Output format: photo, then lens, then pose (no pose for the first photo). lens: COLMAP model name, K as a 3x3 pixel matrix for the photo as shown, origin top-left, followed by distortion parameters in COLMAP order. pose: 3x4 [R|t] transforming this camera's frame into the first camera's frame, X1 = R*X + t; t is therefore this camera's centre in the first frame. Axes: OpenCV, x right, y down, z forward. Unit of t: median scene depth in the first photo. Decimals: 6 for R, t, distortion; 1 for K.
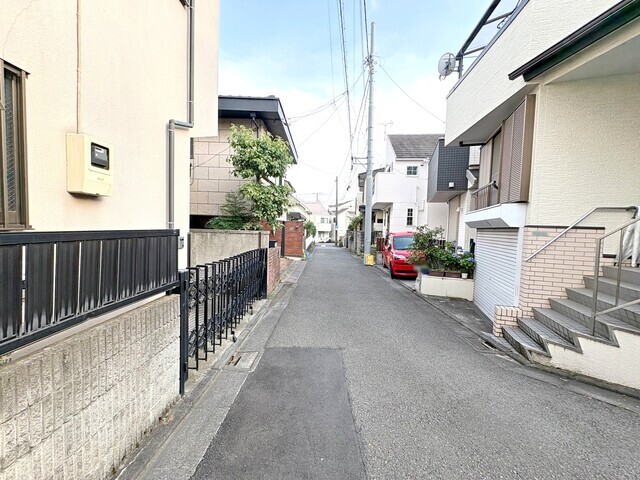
lens RADIAL K [[255.7, 0, 320.0], [0, 255.7, 240.0], [0, 0, 1]] dist [0.001136, 0.000123]
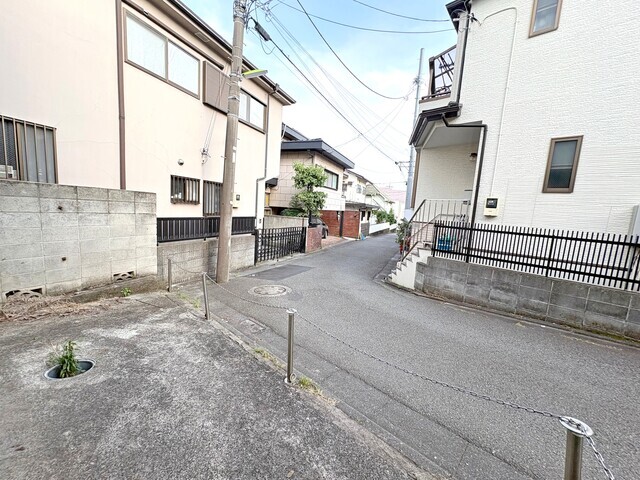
lens RADIAL K [[255.7, 0, 320.0], [0, 255.7, 240.0], [0, 0, 1]] dist [0.001136, 0.000123]
pose [[0.927159, 0.079461, -0.366144, 0.579509], [-0.058845, 0.996006, 0.067145, -0.004873], [0.370017, -0.040709, 0.928133, -0.711834]]
